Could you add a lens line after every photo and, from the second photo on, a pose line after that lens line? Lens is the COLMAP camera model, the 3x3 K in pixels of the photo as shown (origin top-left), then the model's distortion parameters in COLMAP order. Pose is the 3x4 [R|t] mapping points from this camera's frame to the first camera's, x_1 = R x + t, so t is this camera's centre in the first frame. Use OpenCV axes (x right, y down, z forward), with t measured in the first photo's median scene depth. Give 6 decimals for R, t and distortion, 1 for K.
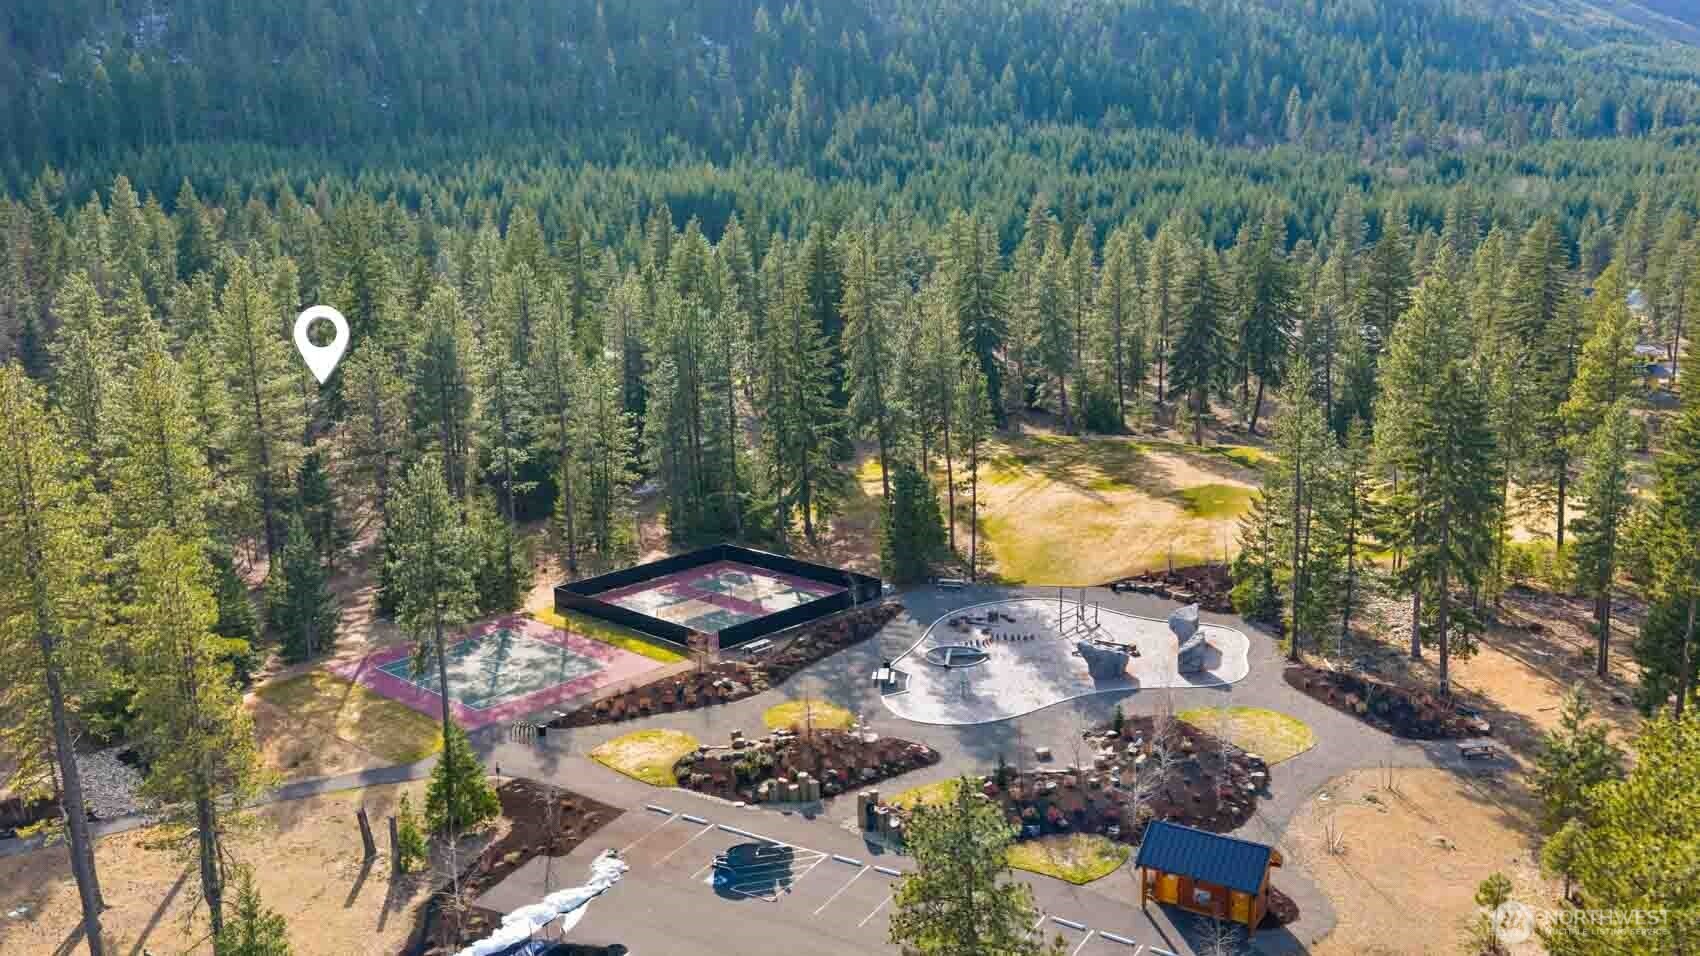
lens RADIAL K [[1379.3, 0, 856.4], [0, 1379.3, 484.0], [0, 0, 1]] dist [0.042888, -0.079632]
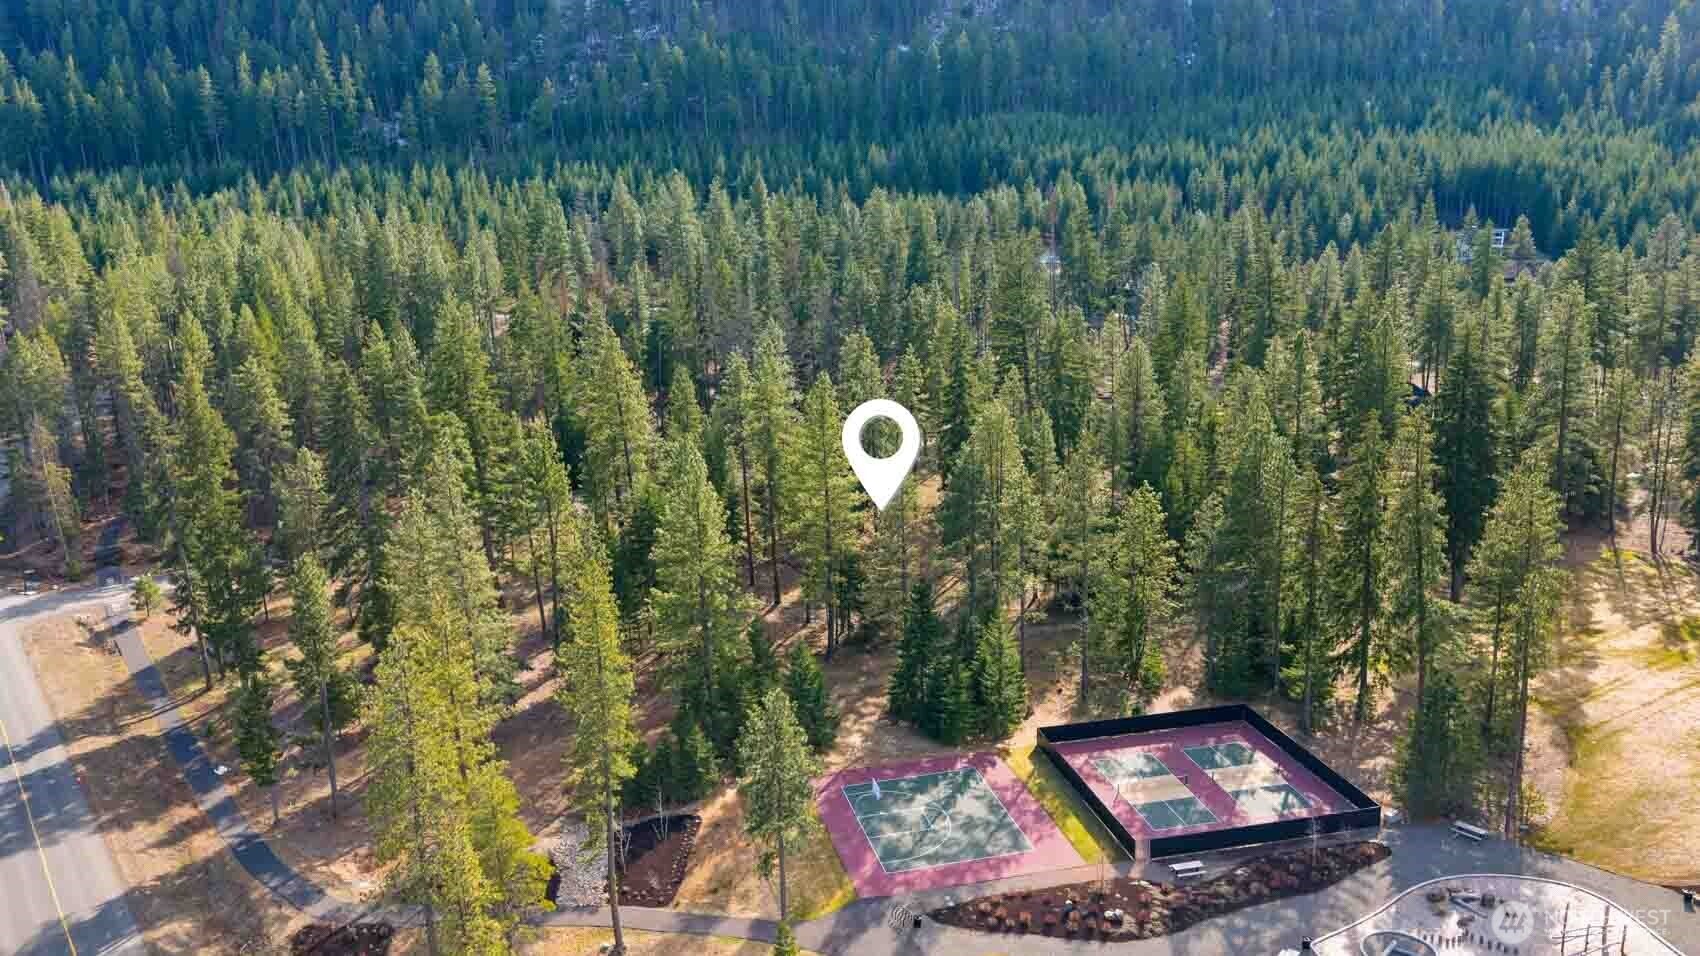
lens RADIAL K [[1379.3, 0, 856.4], [0, 1379.3, 484.0], [0, 0, 1]] dist [0.042888, -0.079632]
pose [[0.833943, 0.140974, -0.533541, 0.175044], [-0.108812, 0.989846, 0.091465, -0.171399], [0.541017, -0.018221, 0.840814, 0.085717]]
